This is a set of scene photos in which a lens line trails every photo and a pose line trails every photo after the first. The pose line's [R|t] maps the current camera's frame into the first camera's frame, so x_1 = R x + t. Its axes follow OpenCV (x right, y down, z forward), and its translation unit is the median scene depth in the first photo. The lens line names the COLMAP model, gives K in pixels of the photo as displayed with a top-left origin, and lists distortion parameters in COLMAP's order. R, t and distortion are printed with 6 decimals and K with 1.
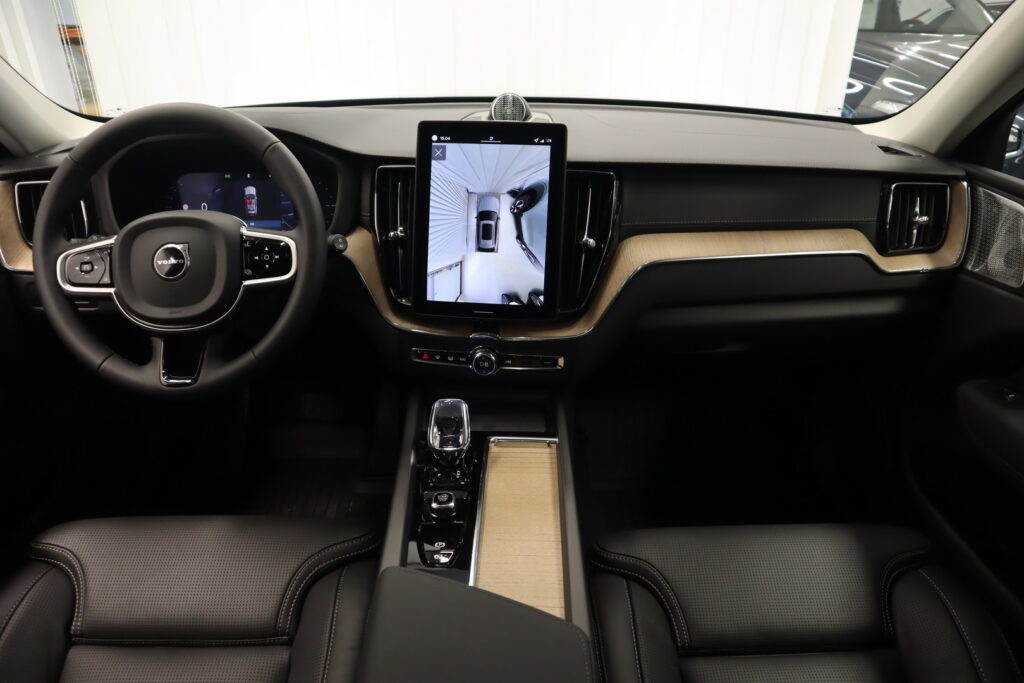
lens RADIAL K [[727.6, 0, 527.6], [0, 727.6, 350.0], [0, 0, 1]] dist [-0.131268, 0.099580]
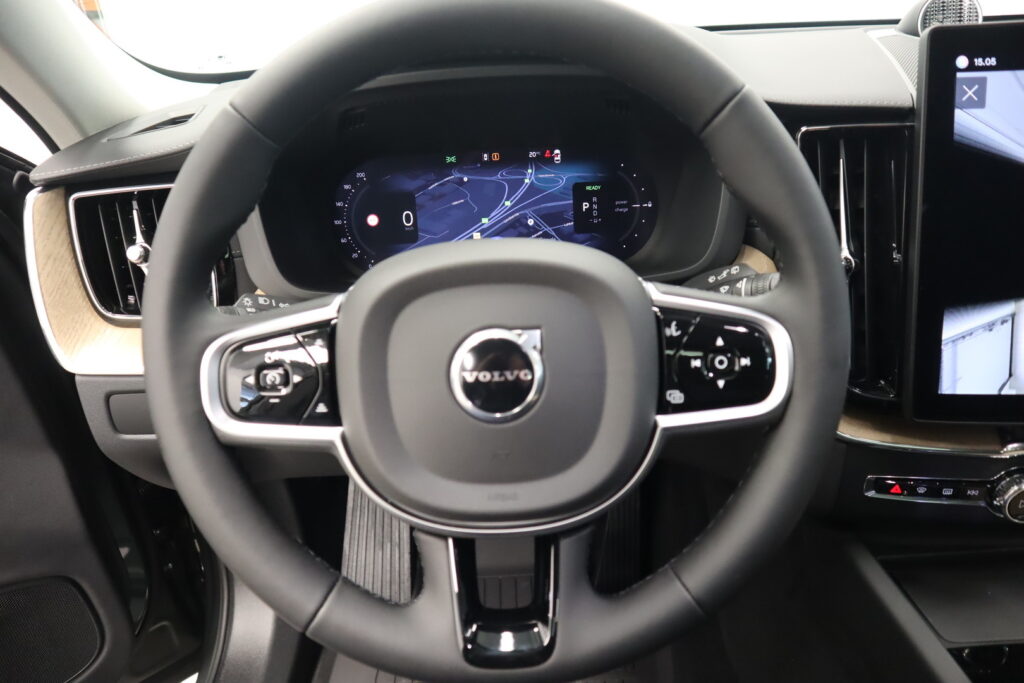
lens RADIAL K [[727.6, 0, 527.6], [0, 727.6, 350.0], [0, 0, 1]] dist [-0.131268, 0.099580]
pose [[0.998371, -0.045832, -0.033980, -0.414204], [0.046899, 0.998409, 0.031309, -0.129360], [0.032491, -0.032852, 0.998932, 0.513227]]
